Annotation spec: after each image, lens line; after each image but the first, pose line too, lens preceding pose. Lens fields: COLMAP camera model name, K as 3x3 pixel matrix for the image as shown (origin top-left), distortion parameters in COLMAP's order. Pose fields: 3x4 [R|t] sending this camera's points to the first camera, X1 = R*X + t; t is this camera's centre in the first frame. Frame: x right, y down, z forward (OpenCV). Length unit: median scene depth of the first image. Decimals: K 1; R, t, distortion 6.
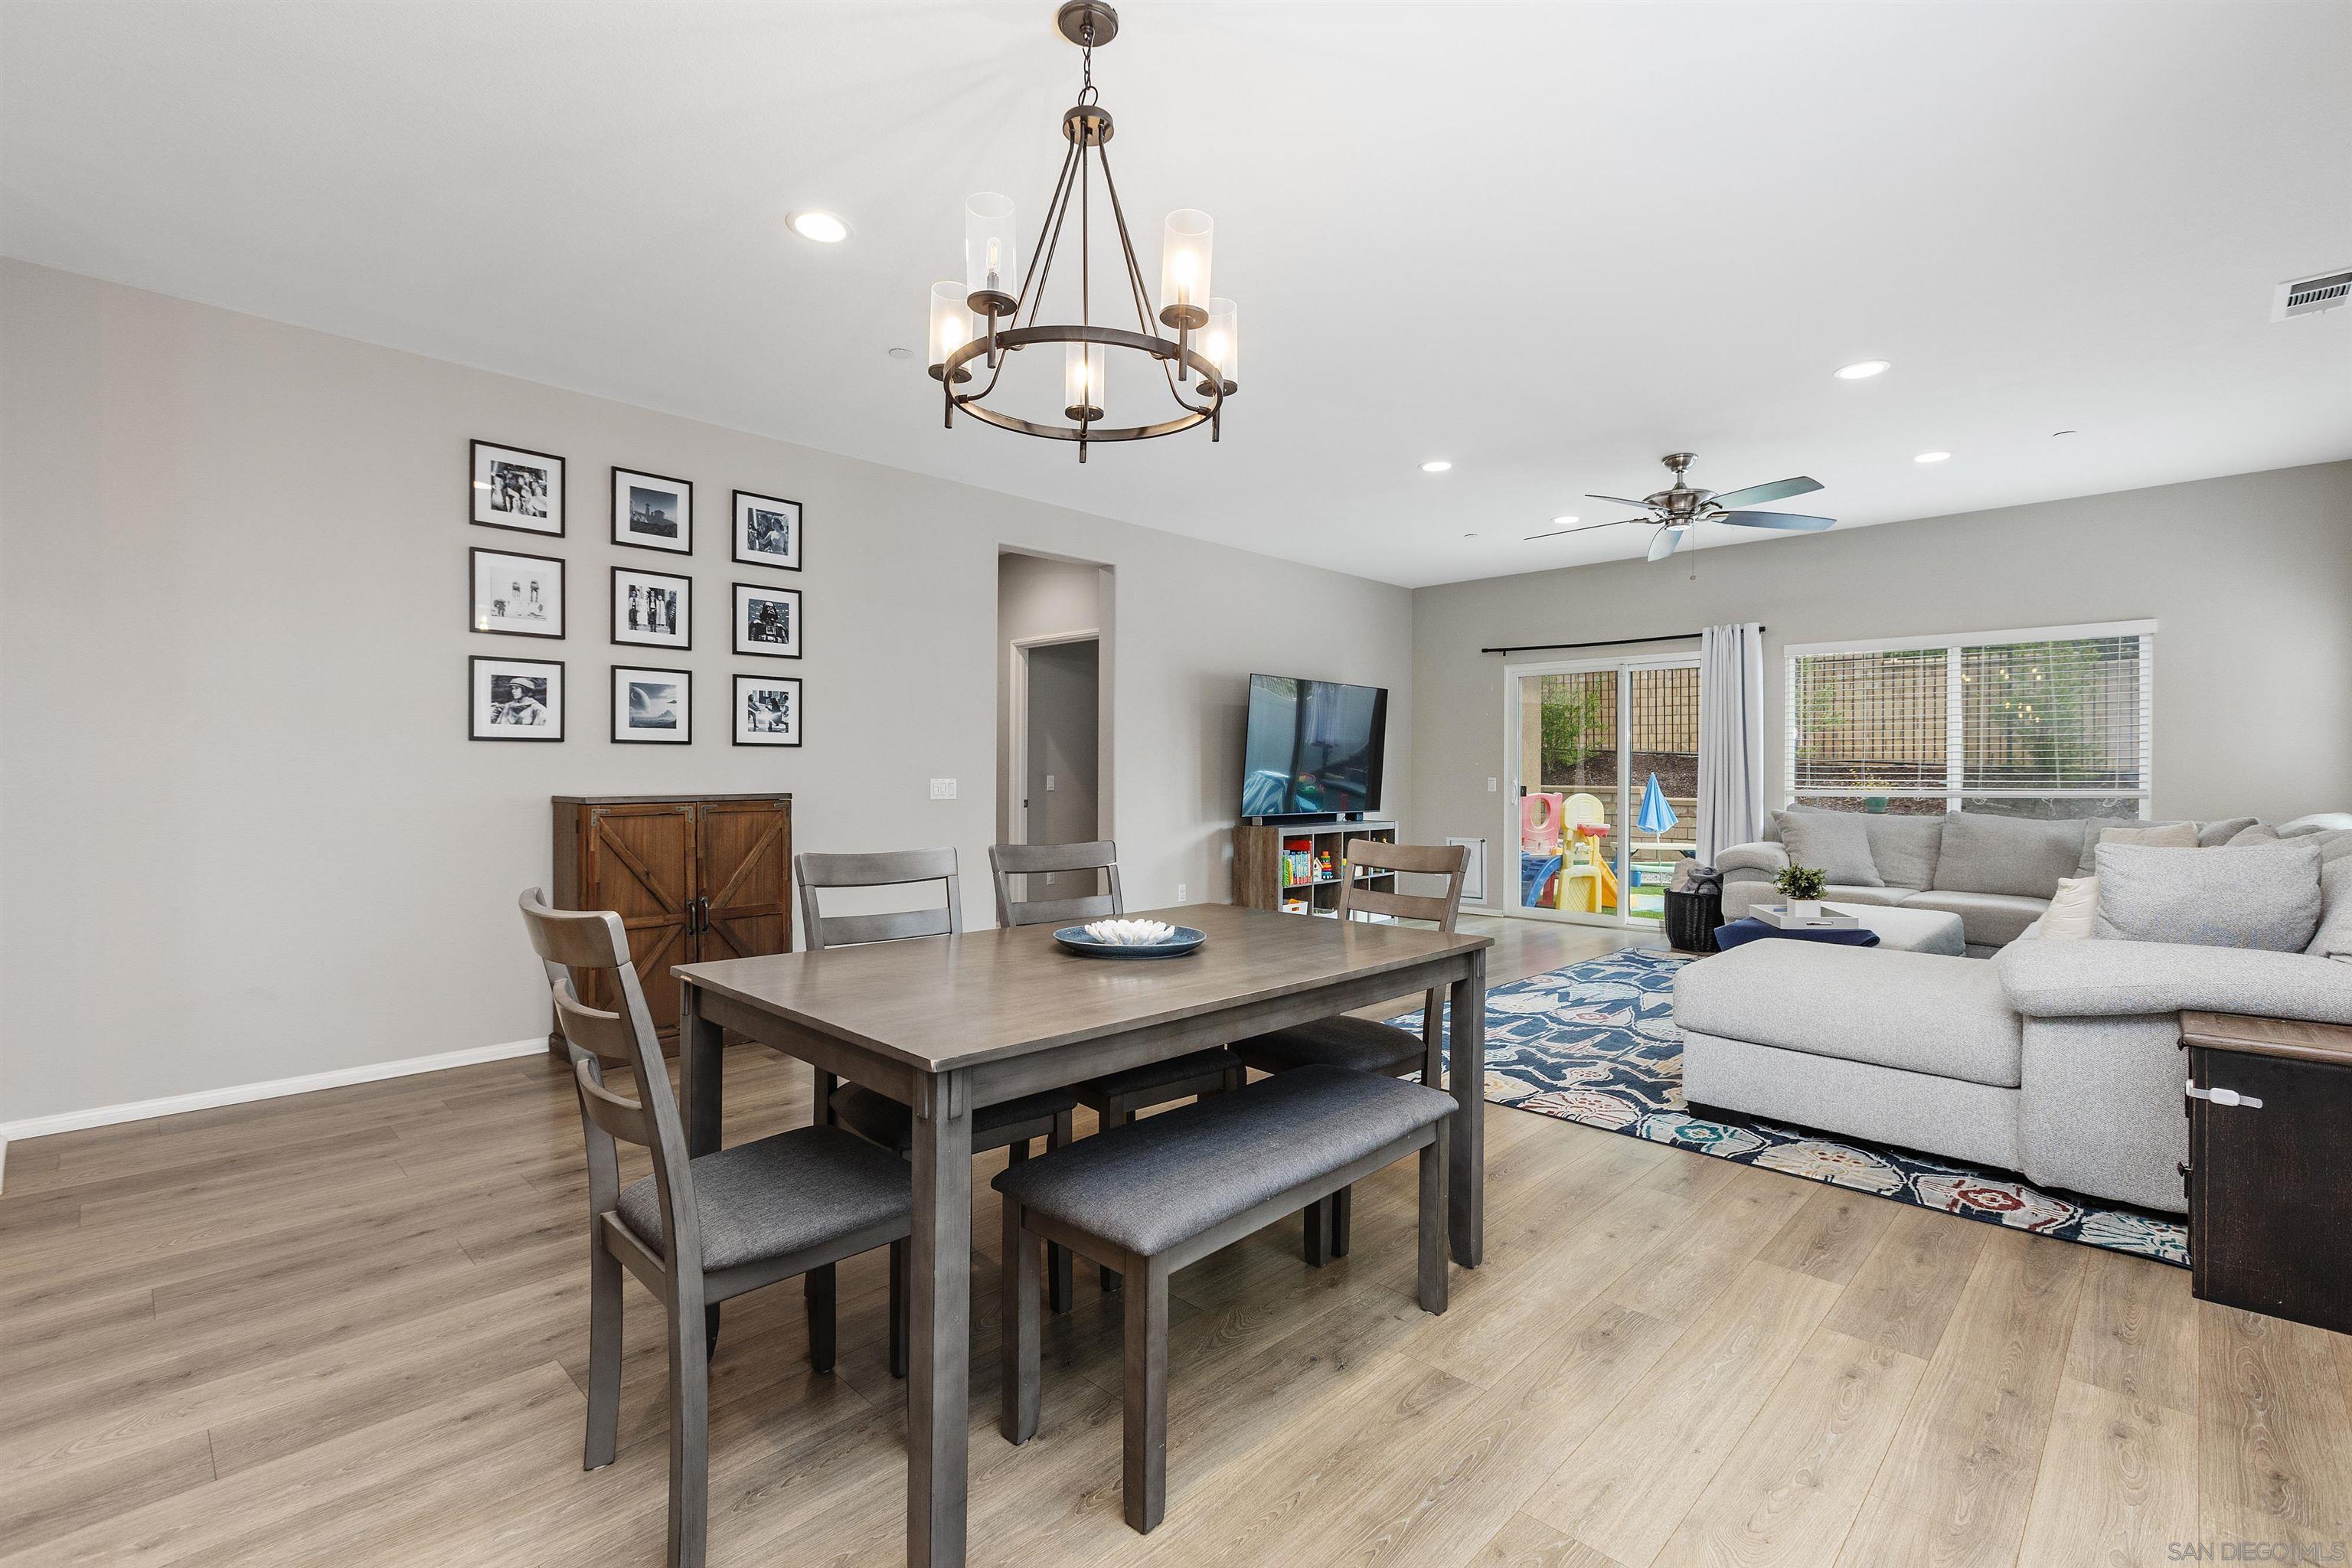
lens RADIAL K [[1041.0, 0, 1172.7], [0, 1041.0, 789.1], [0, 0, 1]] dist [-0.002573, -0.000380]
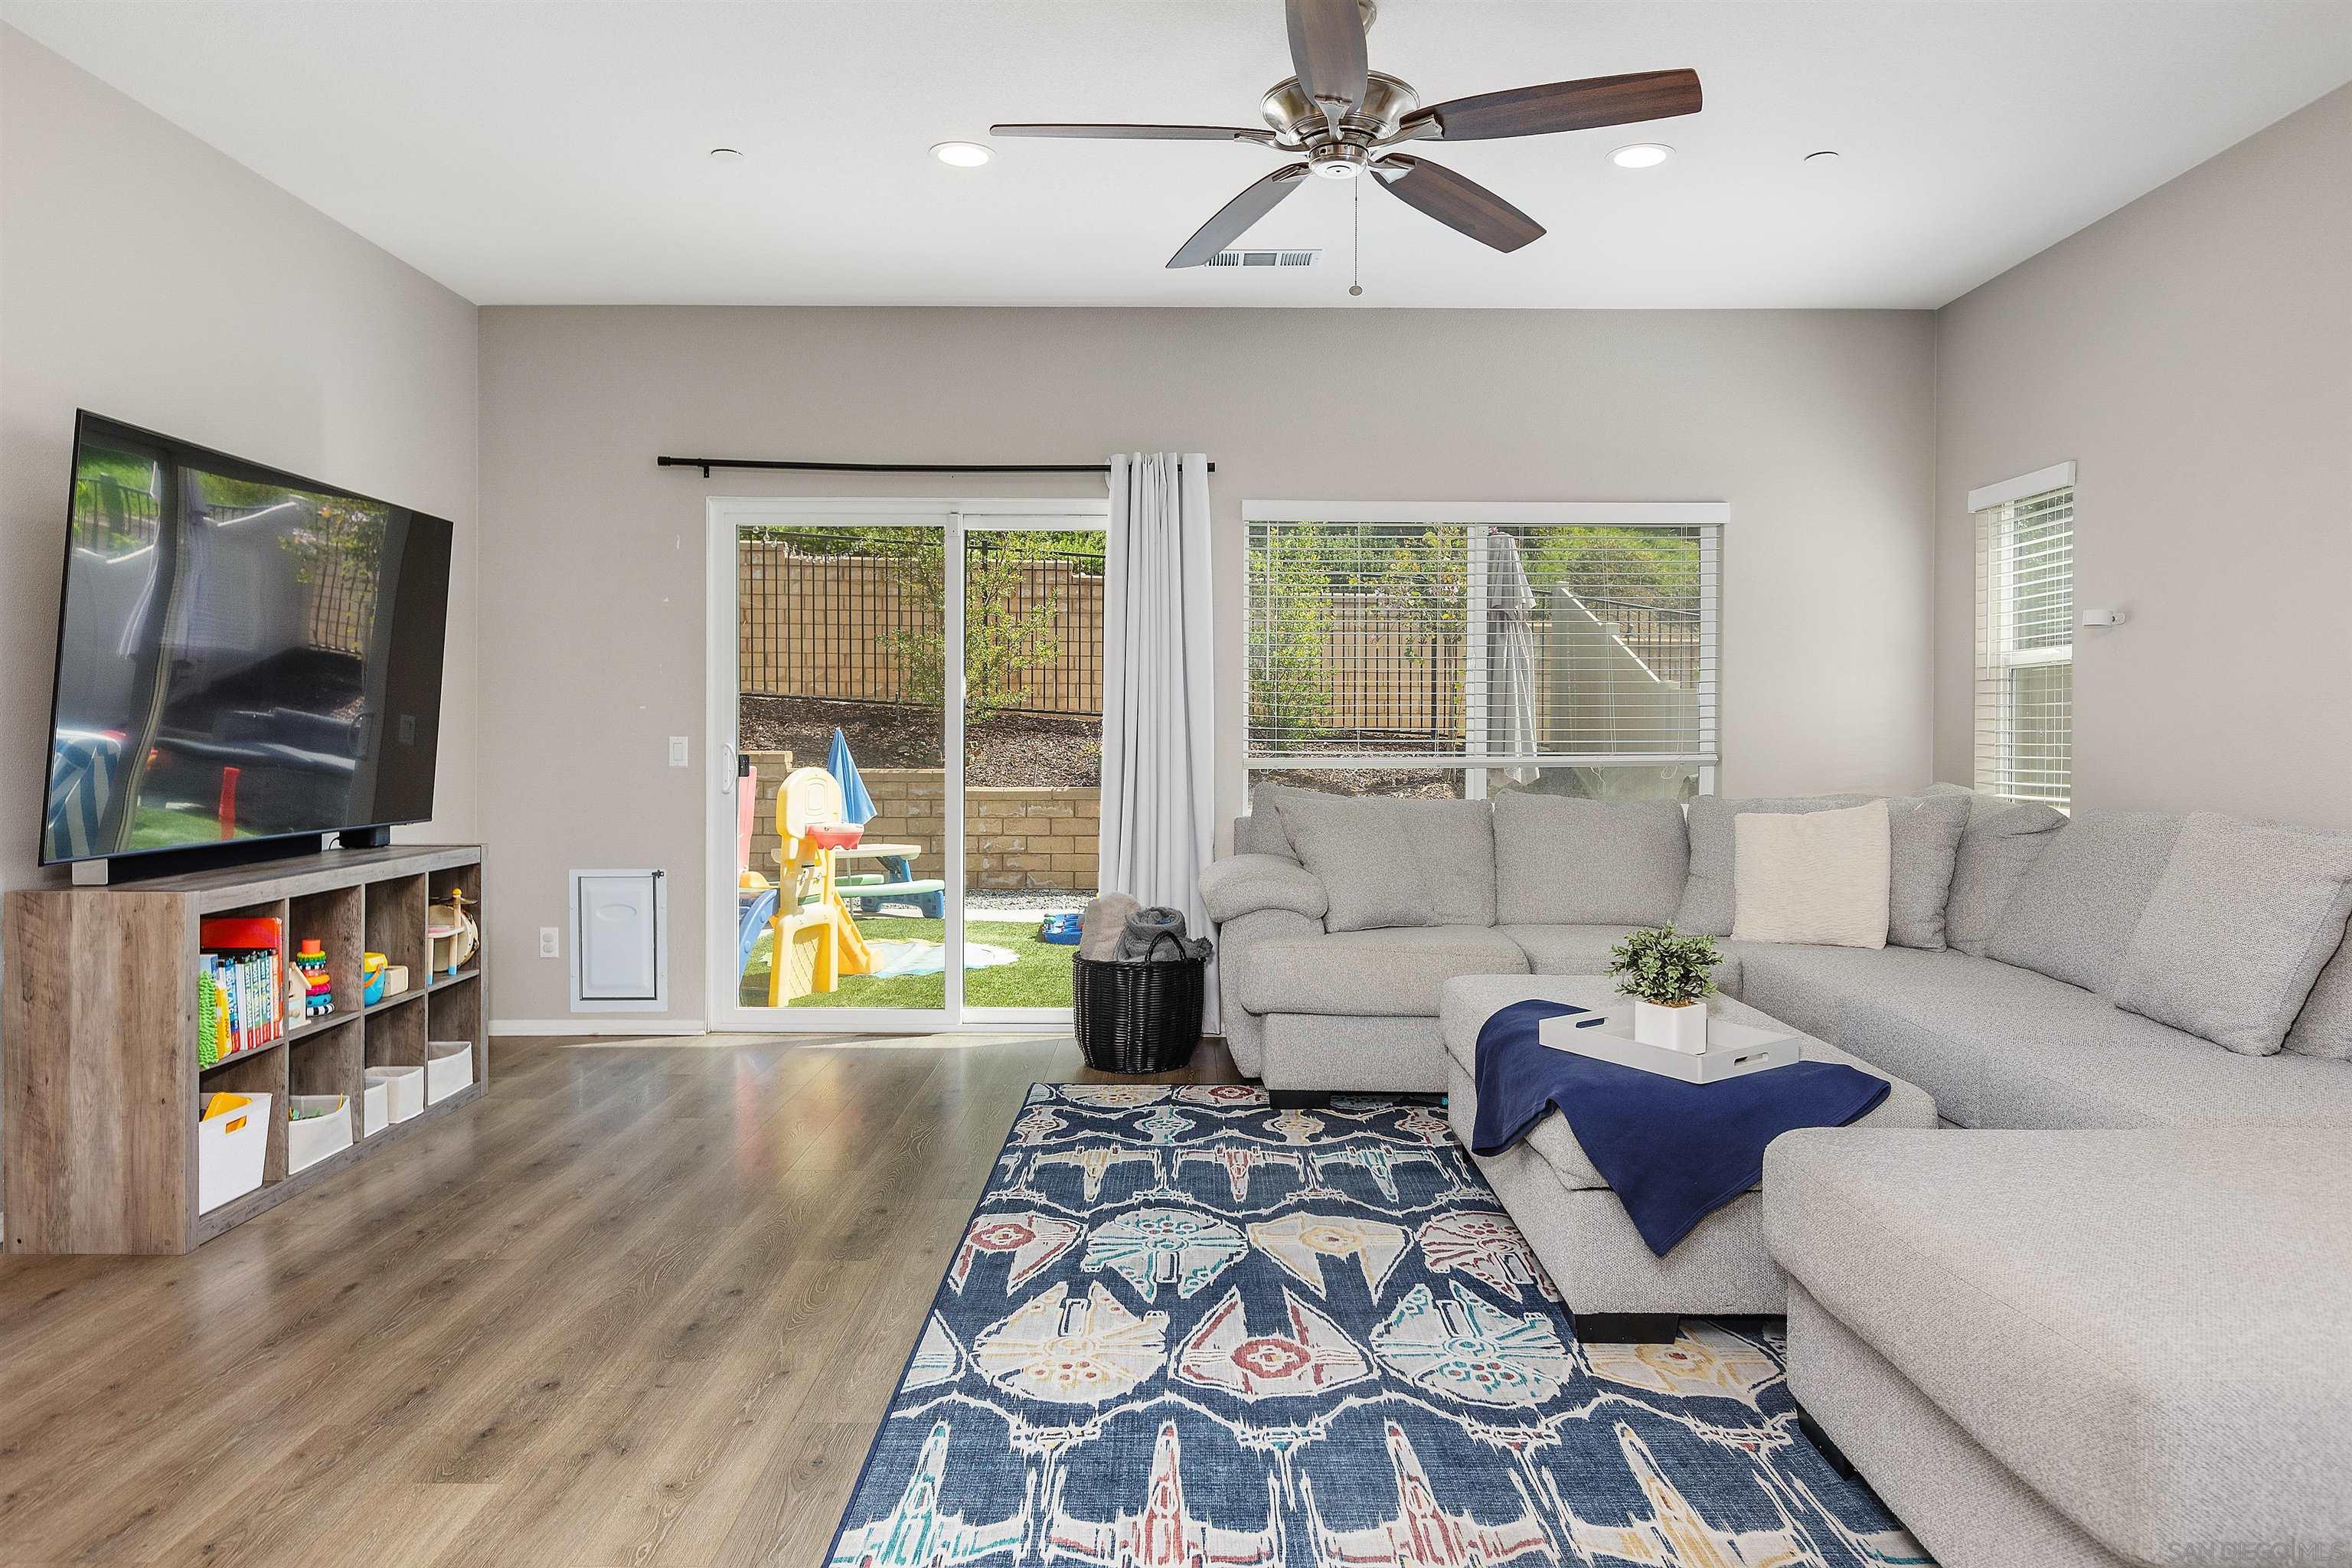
lens RADIAL K [[1512.1, 0, 1138.4], [0, 1512.1, 735.1], [0, 0, 1]] dist [0.011056, -0.002762]
pose [[0.711003, -0.000481, 0.703189, -0.021510], [0.010695, 0.999891, -0.010130, -0.003867], [-0.703108, 0.014723, 0.710931, 0.427662]]
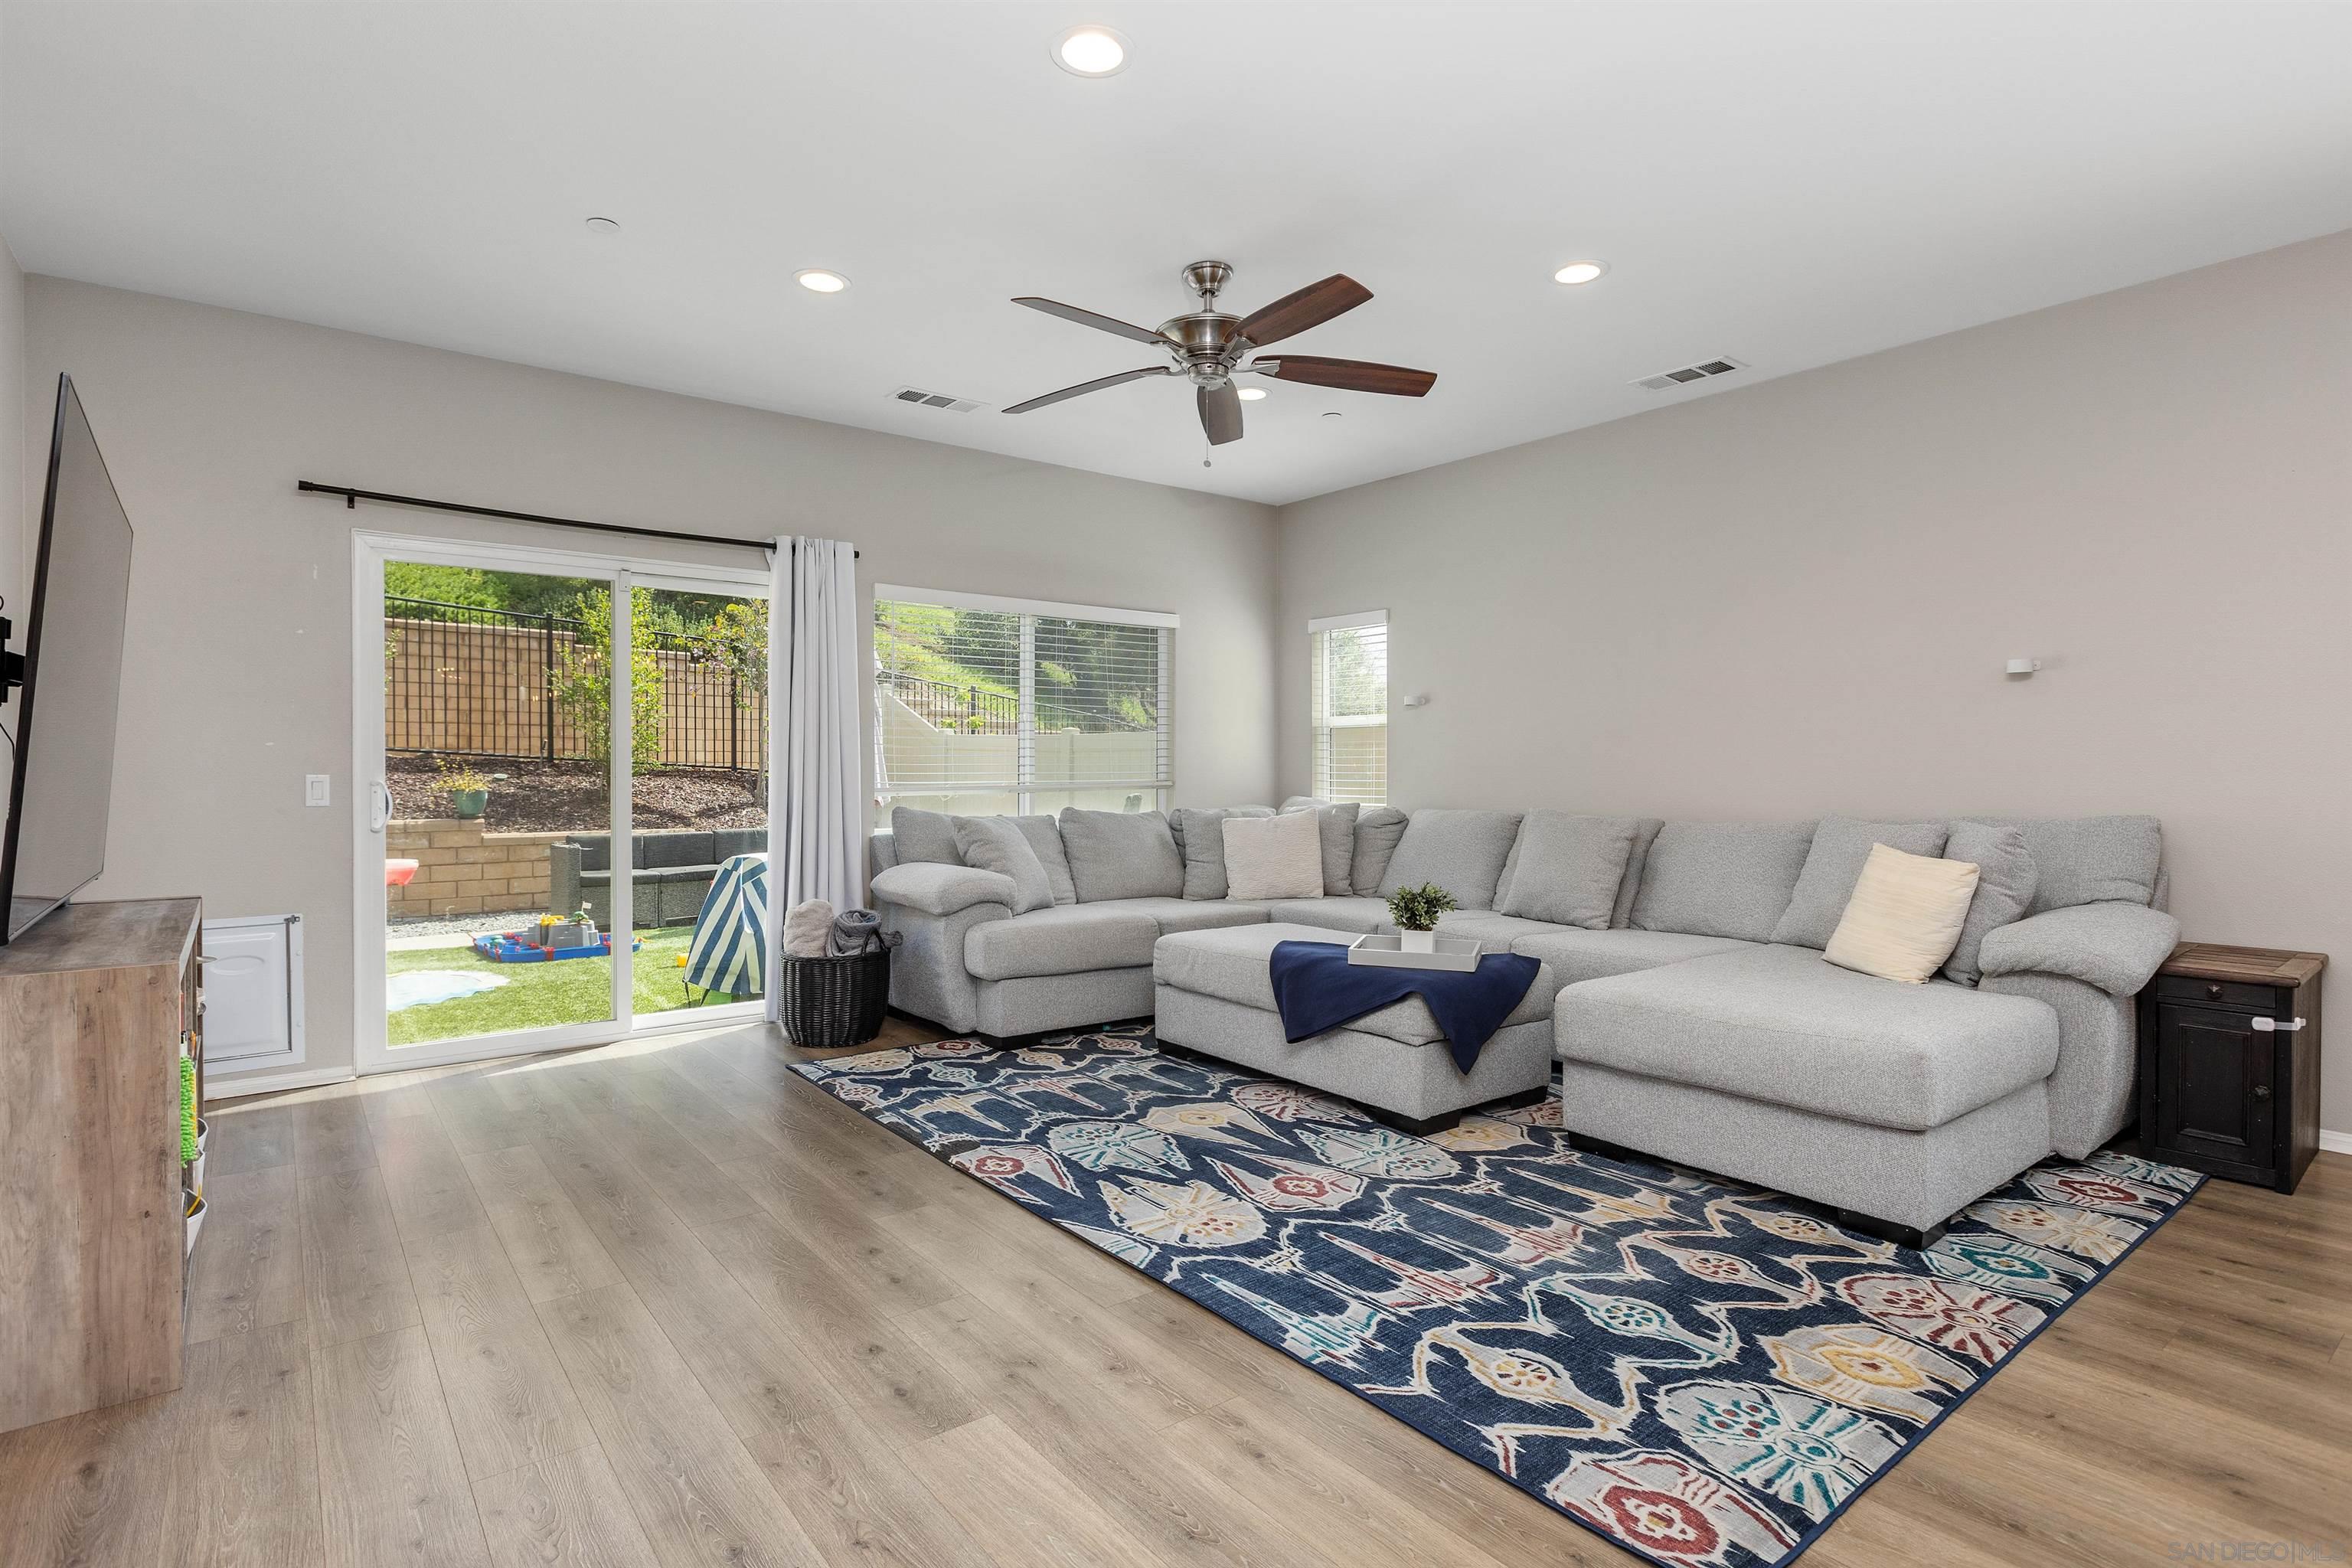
lens RADIAL K [[1167.5, 0, 1182.3], [0, 1167.5, 777.3], [0, 0, 1]] dist [0.003868, 0.002140]
pose [[0.124847, -0.010166, 0.992124, -0.157183], [0.019685, 0.999776, 0.007767, -0.008357], [-0.991981, 0.018560, 0.125019, 0.644446]]
